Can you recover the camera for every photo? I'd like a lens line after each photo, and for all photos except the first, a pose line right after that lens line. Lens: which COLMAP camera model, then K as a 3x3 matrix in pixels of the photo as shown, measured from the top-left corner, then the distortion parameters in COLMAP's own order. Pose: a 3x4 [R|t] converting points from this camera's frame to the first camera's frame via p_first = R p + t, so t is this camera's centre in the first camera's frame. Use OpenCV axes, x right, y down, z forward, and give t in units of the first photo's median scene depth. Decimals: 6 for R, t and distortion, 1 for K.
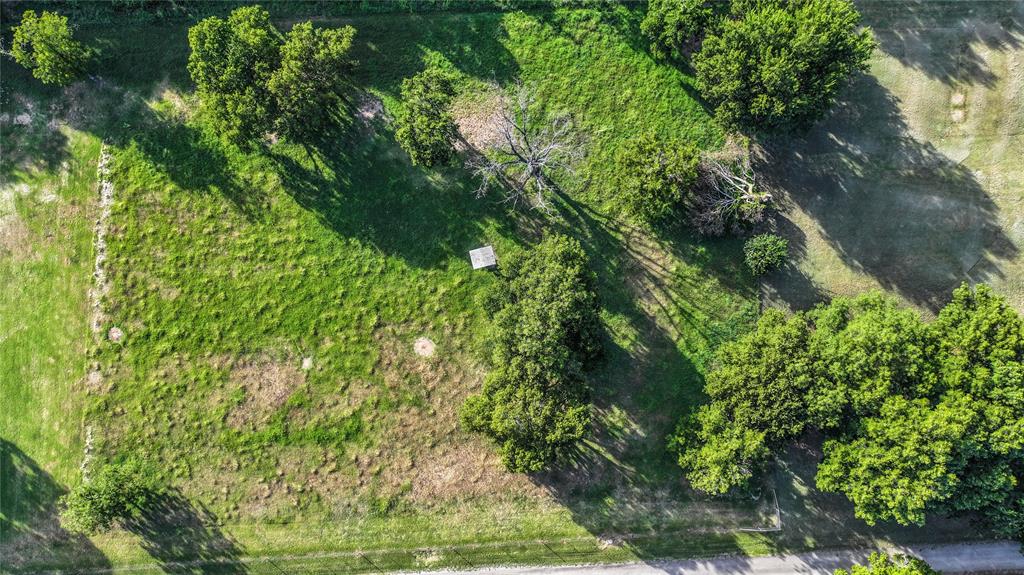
lens RADIAL K [[694.8, 0, 510.4], [0, 694.8, 296.8], [0, 0, 1]] dist [-0.004167, 0.002847]
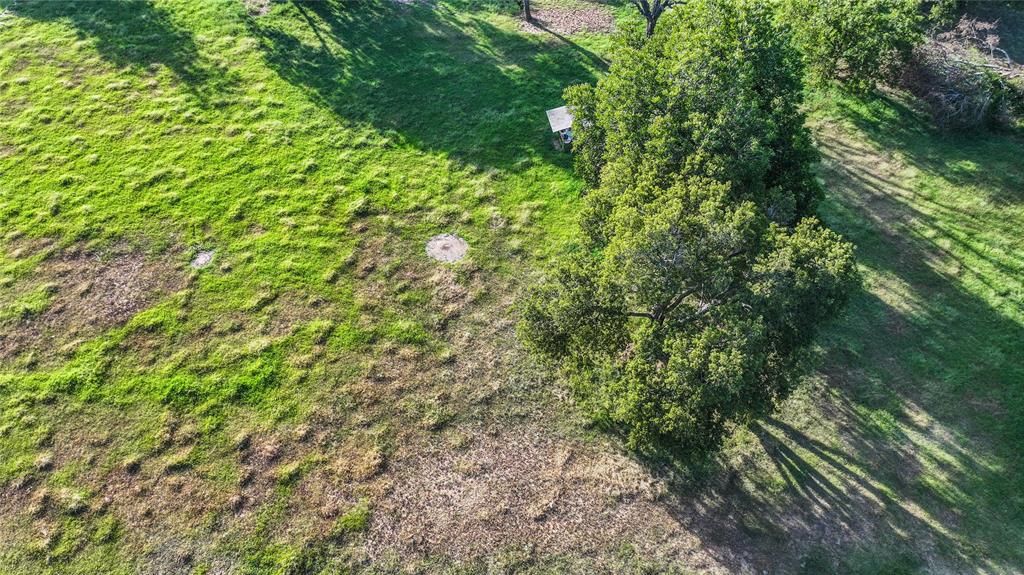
lens RADIAL K [[719.2, 0, 516.3], [0, 719.2, 281.1], [0, 0, 1]] dist [-0.012822, 0.030587]
pose [[0.998214, 0.049688, -0.033155, -0.056657], [-0.059546, 0.783666, -0.618322, 0.407346], [-0.004741, 0.619192, 0.785225, 0.614631]]
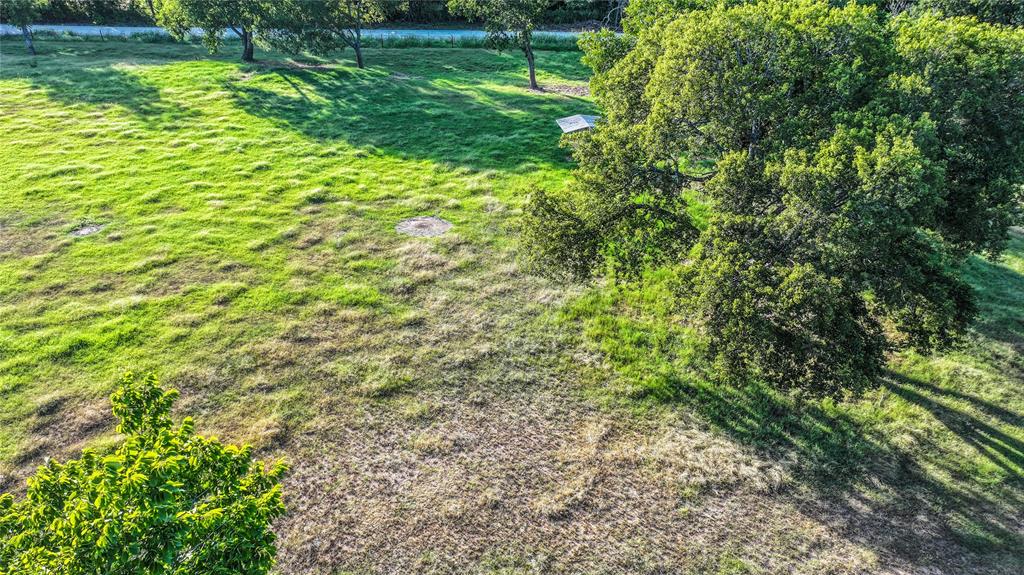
lens RADIAL K [[719.2, 0, 516.3], [0, 719.2, 281.1], [0, 0, 1]] dist [-0.012822, 0.030587]
pose [[0.997669, 0.039123, -0.055919, -0.053832], [-0.068006, 0.501160, -0.862678, 0.410834], [-0.005726, 0.864470, 0.502652, 0.839219]]
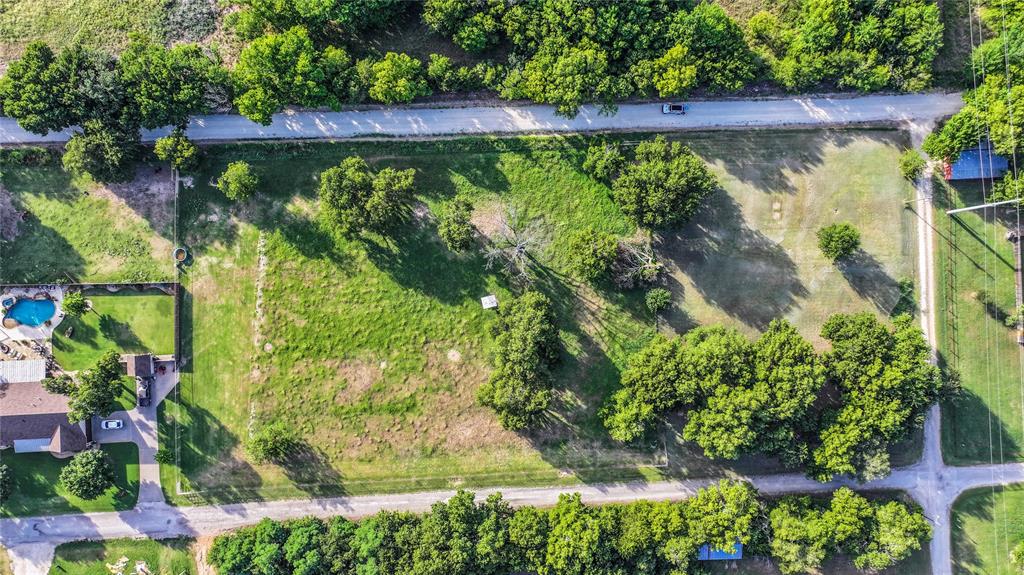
lens RADIAL K [[747.9, 0, 505.7], [0, 747.9, 282.2], [0, 0, 1]] dist [0.004939, 0.002243]
pose [[0.999978, 0.001545, -0.006525, 0.011934], [-0.001618, 0.999935, -0.011286, -0.083087], [0.006507, 0.011296, 0.999915, -0.794107]]
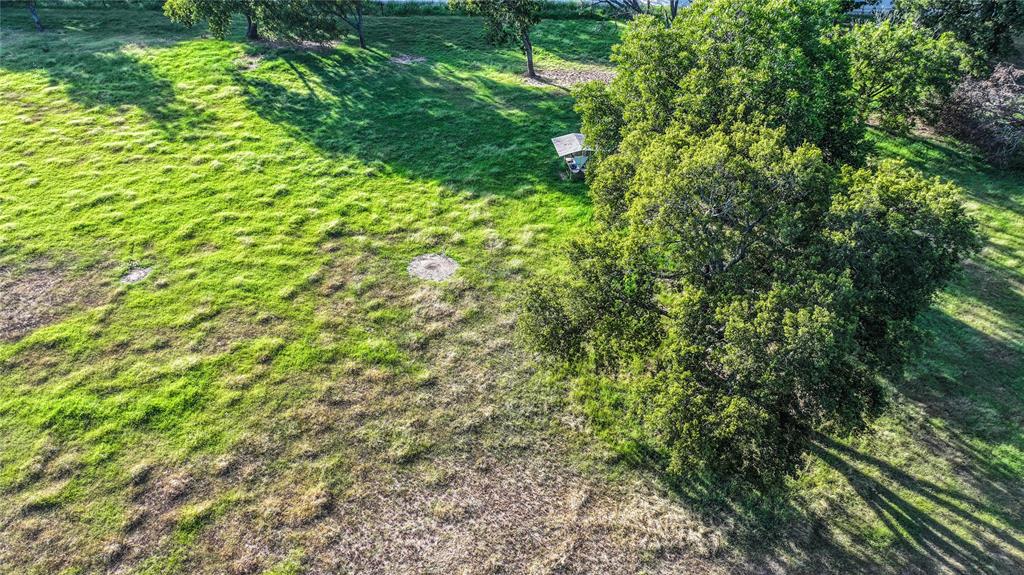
lens RADIAL K [[719.2, 0, 516.3], [0, 719.2, 281.1], [0, 0, 1]] dist [-0.012822, 0.030587]
pose [[0.997735, 0.046152, -0.048935, -0.053780], [-0.067035, 0.621974, -0.780163, 0.408154], [-0.005570, 0.781677, 0.623659, 0.744503]]
